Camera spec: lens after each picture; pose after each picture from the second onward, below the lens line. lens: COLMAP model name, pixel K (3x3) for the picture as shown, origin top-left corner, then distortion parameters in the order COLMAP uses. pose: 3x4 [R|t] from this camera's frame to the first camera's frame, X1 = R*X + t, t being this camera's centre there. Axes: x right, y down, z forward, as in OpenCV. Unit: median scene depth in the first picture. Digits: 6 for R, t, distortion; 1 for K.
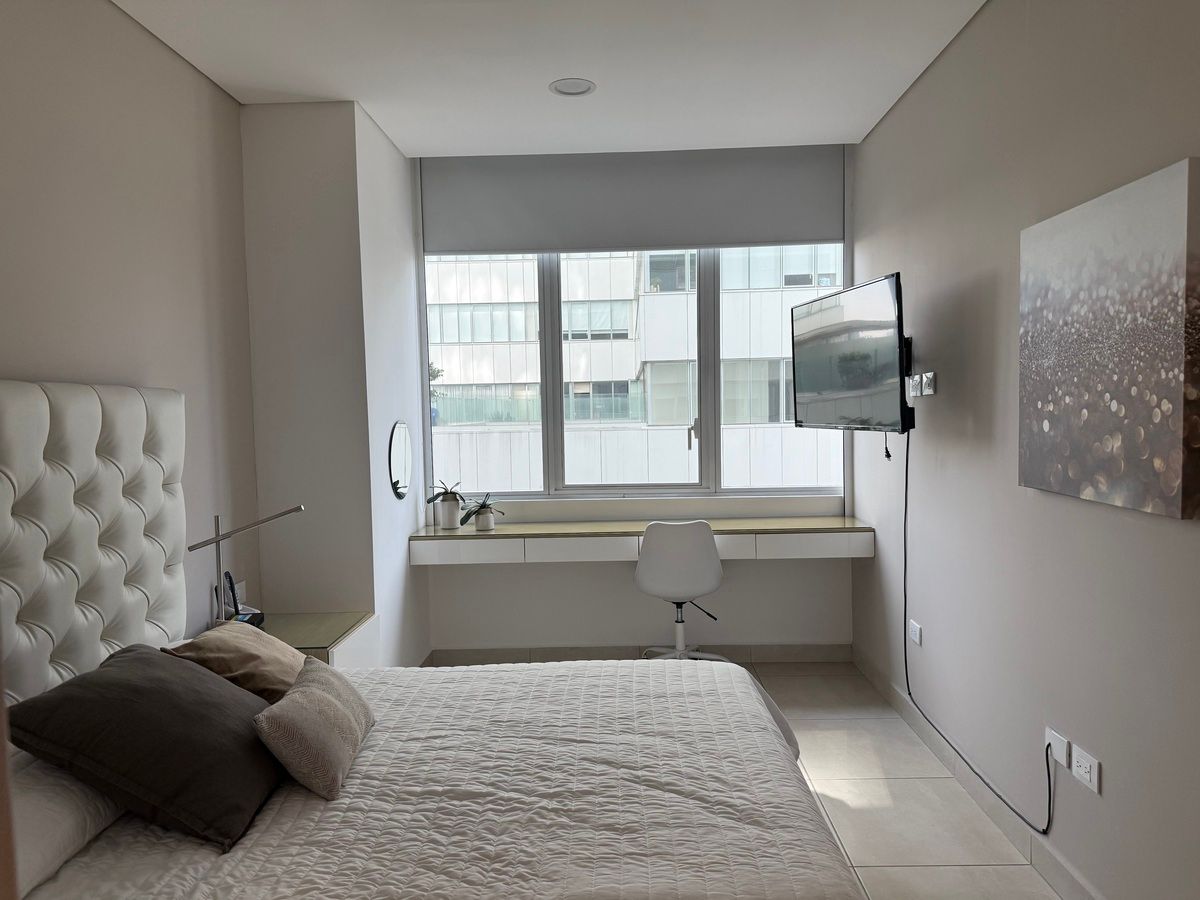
lens RADIAL K [[852.6, 0, 574.1], [0, 852.6, 440.3], [0, 0, 1]] dist [0.003370, -0.032828]
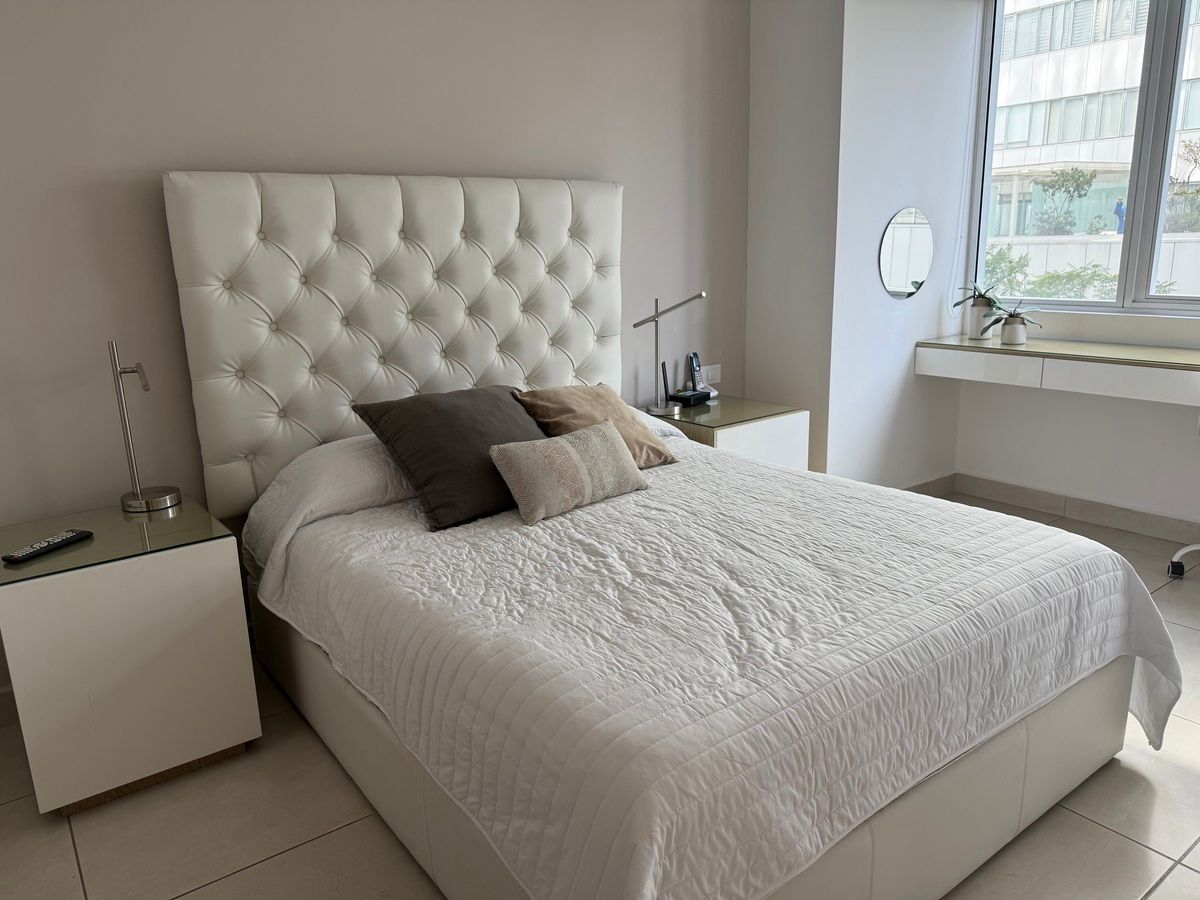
lens RADIAL K [[848.1, 0, 602.3], [0, 848.1, 445.2], [0, 0, 1]] dist [0.135066, -0.186523]
pose [[0.619323, 0.187734, -0.762361, 0.584771], [-0.015243, 0.973684, 0.227390, 0.029370], [0.784988, -0.129207, 0.605887, 0.310159]]
